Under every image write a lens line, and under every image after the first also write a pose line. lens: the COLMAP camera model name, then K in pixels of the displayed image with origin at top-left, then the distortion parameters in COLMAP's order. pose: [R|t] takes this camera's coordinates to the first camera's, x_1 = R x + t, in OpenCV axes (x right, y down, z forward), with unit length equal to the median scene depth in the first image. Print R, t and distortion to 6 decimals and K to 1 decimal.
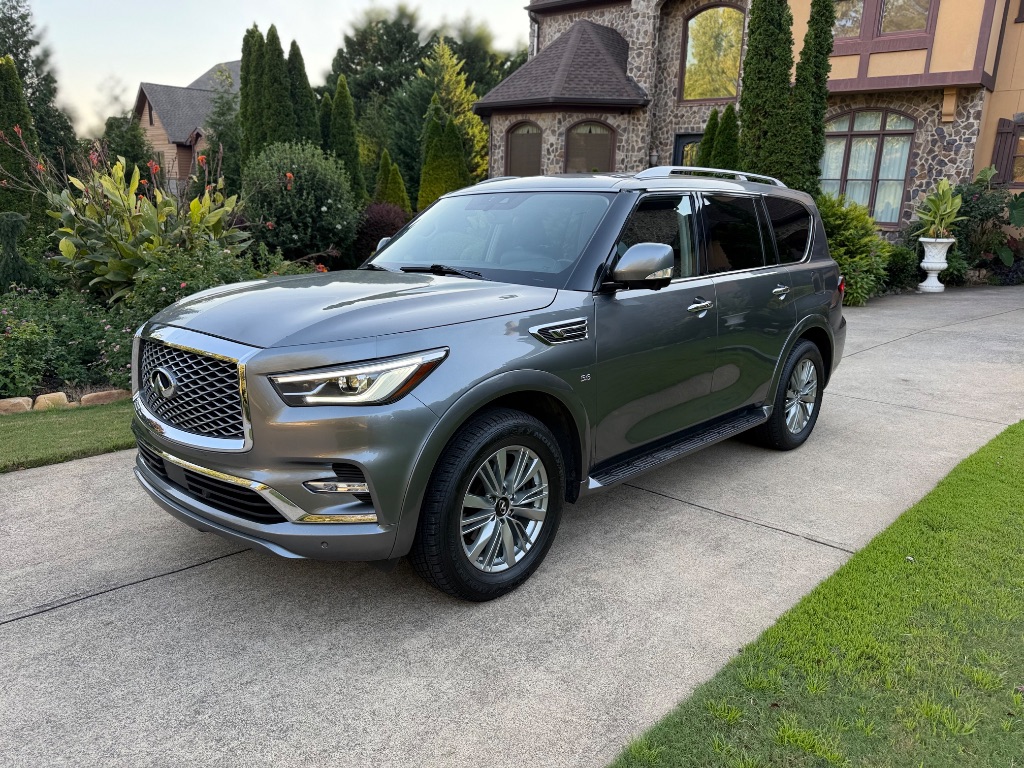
lens RADIAL K [[726.3, 0, 513.8], [0, 726.3, 386.2], [0, 0, 1]] dist [0.010162, -0.017027]
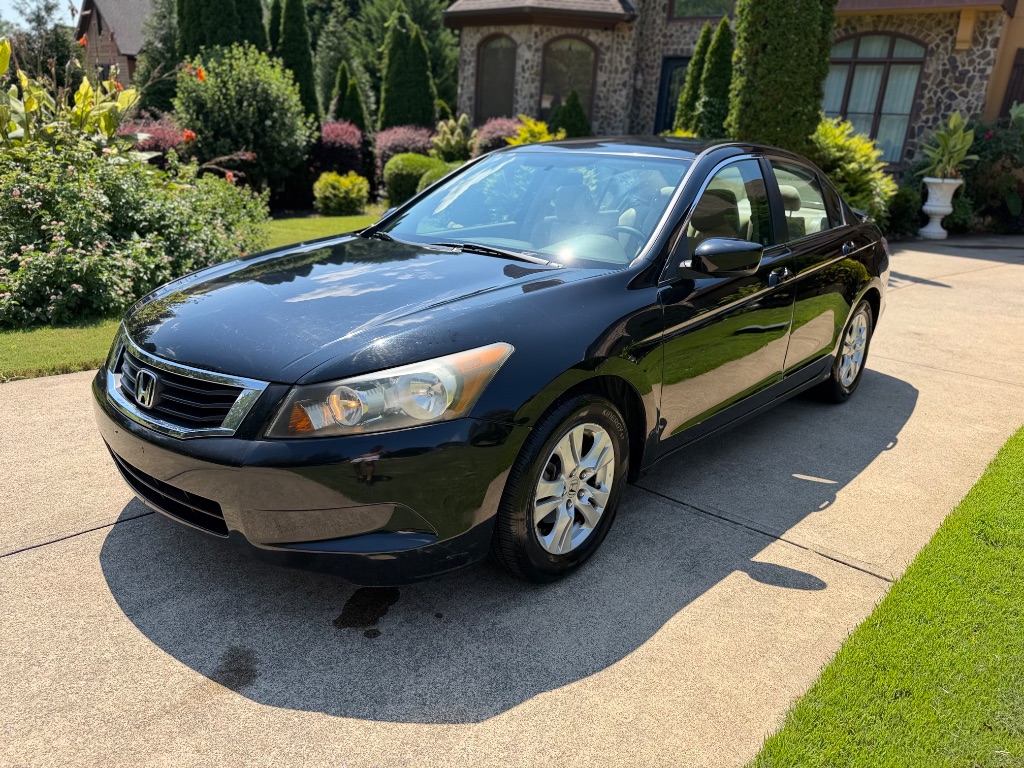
lens RADIAL K [[732.6, 0, 514.3], [0, 732.6, 385.2], [0, 0, 1]] dist [-0.008673, 0.001866]
pose [[0.999095, 0.025906, 0.033722, 0.016977], [-0.028371, 0.996796, 0.074787, 0.000509], [-0.031677, -0.075676, 0.996629, 0.067536]]
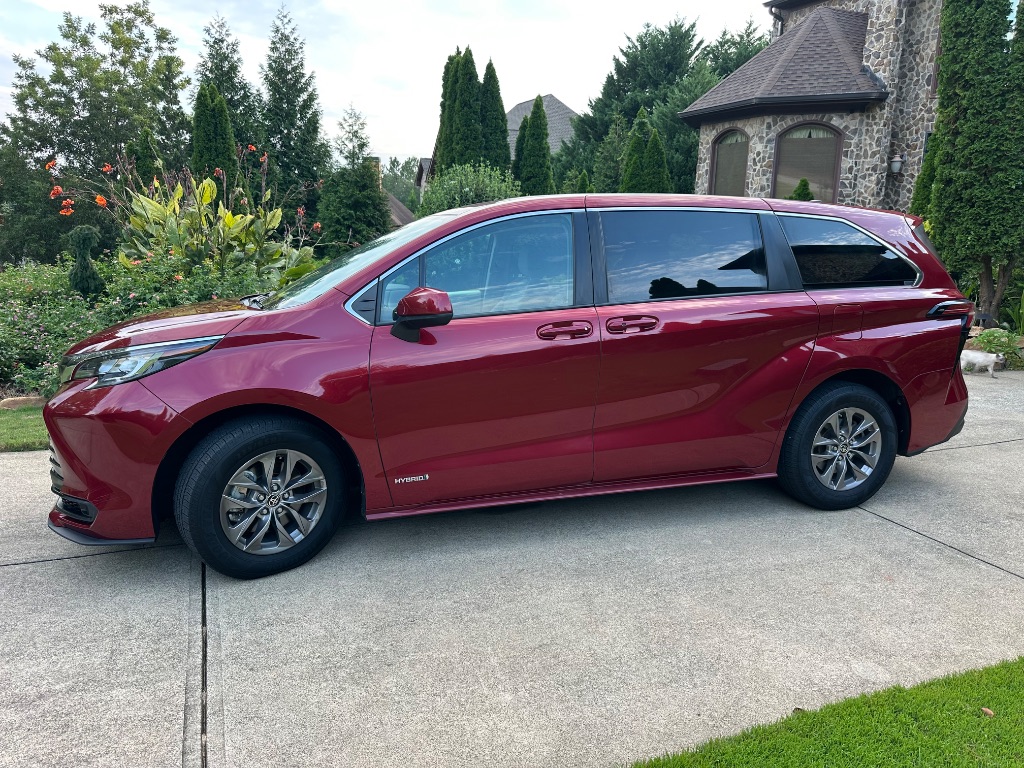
lens RADIAL K [[726.3, 0, 513.8], [0, 726.3, 386.2], [0, 0, 1]] dist [0.010162, -0.017027]
pose [[0.910942, 0.078459, -0.405005, 0.163115], [-0.095132, 0.995239, -0.021172, -0.018392], [0.401416, 0.057815, 0.914069, 0.129888]]
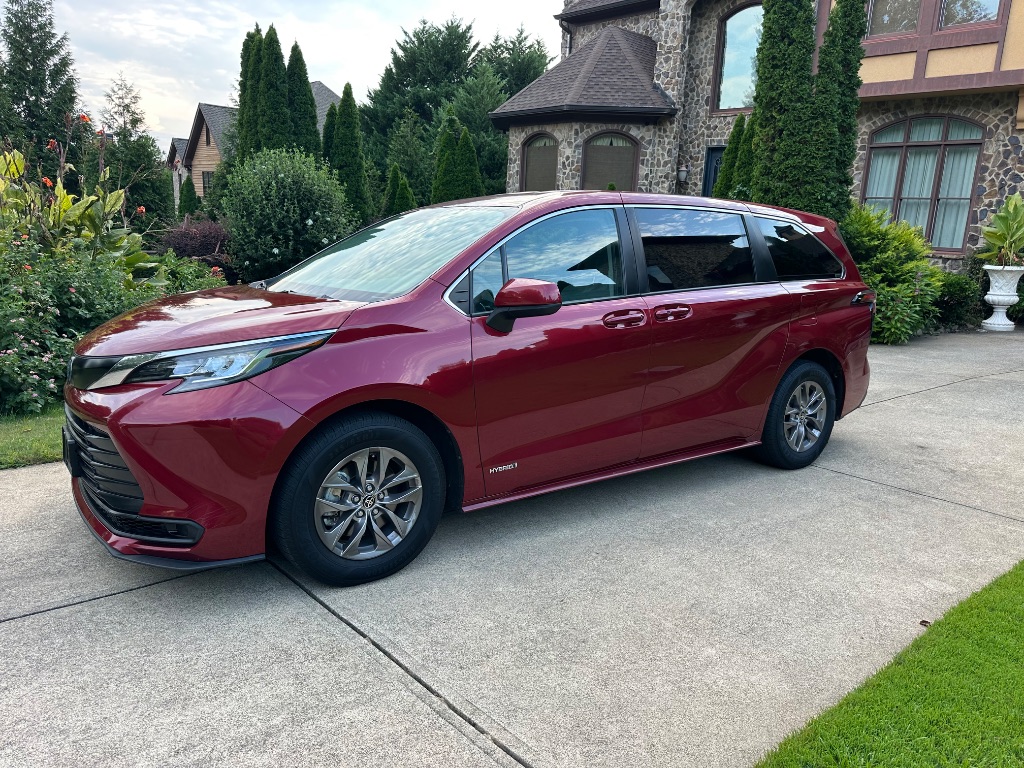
lens RADIAL K [[726.3, 0, 516.3], [0, 726.3, 384.0], [0, 0, 1]] dist [0.018986, -0.022908]
pose [[0.995014, 0.038199, -0.092130, 0.086078], [-0.042024, 0.998318, -0.039940, -0.010541], [0.090450, 0.043613, 0.994946, 0.103636]]
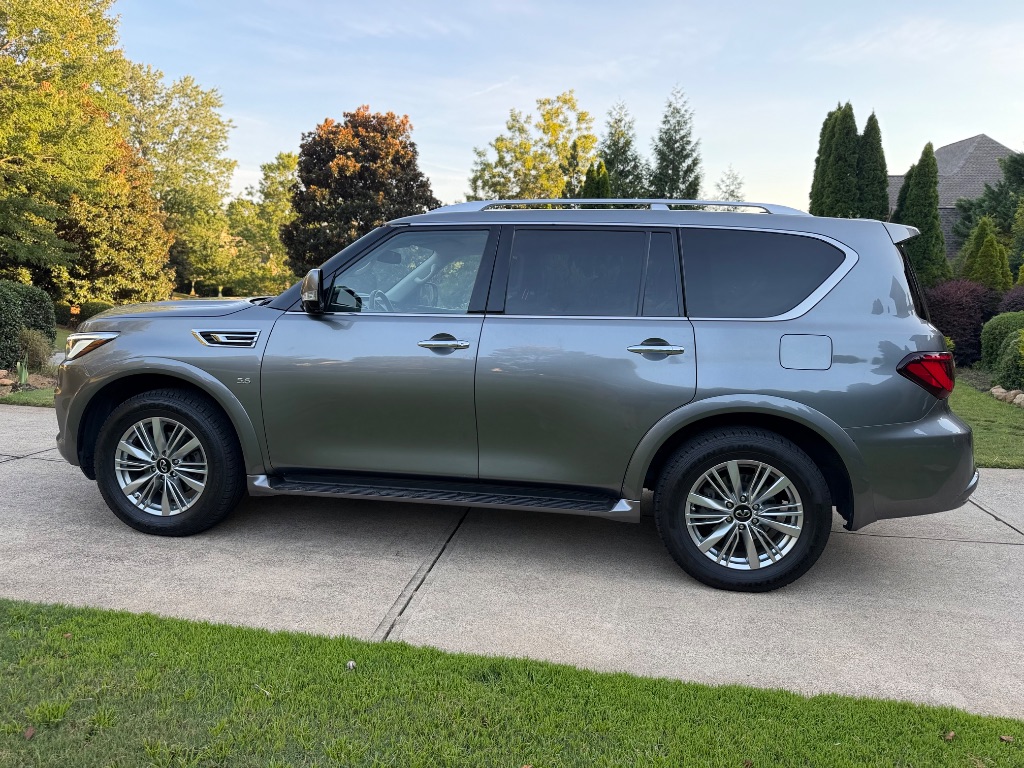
lens RADIAL K [[700.7, 0, 512.0], [0, 700.7, 411.9], [0, 0, 1]] dist [0.031172, -0.071427]
pose [[0.580169, 0.139225, -0.802509, 0.221878], [-0.198255, 0.979788, 0.026653, -0.017194], [0.789999, 0.143638, 0.596045, 0.120181]]
